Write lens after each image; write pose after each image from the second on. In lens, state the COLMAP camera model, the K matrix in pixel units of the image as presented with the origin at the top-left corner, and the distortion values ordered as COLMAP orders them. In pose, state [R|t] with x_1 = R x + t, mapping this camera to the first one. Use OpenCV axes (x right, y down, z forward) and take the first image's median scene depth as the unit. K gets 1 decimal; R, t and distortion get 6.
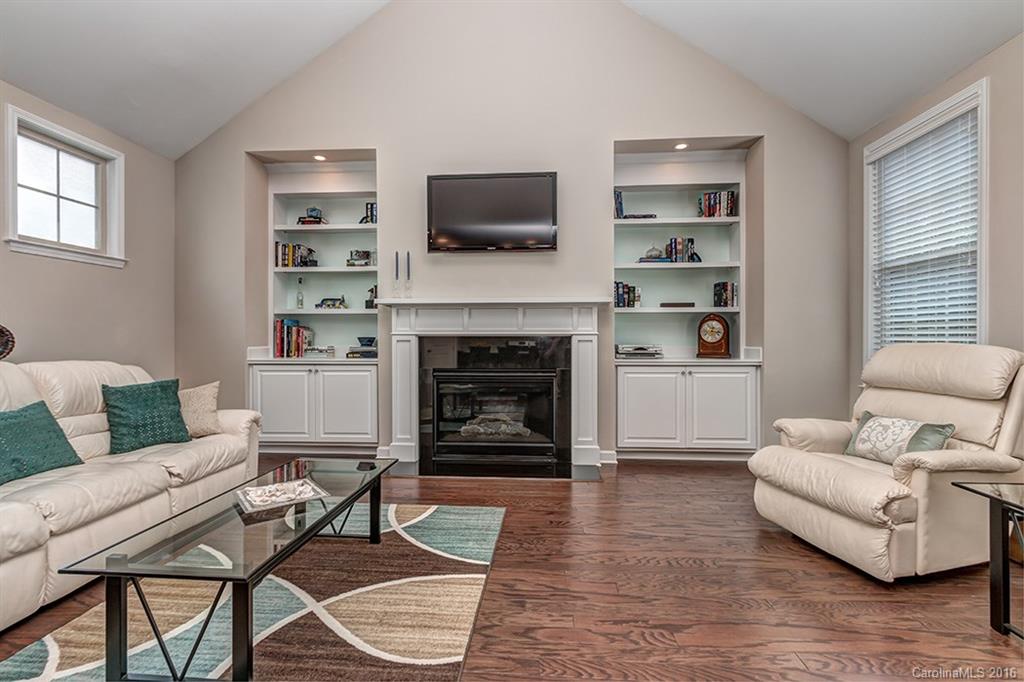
lens RADIAL K [[472.3, 0, 493.0], [0, 472.3, 336.1], [0, 0, 1]] dist [0.002895, 0.000062]
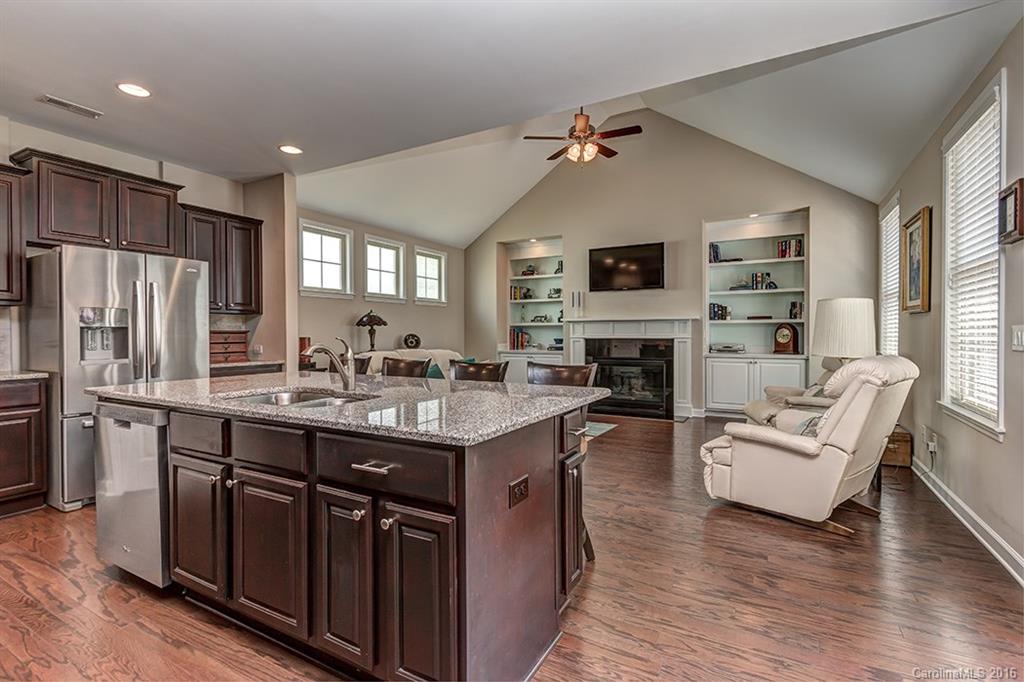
lens RADIAL K [[472.3, 0, 512.1], [0, 472.3, 338.4], [0, 0, 1]] dist [0.002895, 0.000062]
pose [[0.920465, 0.003605, -0.390808, 0.261520], [0.001027, 0.999932, 0.011641, -0.019766], [0.390823, -0.011117, 0.920399, -0.685752]]
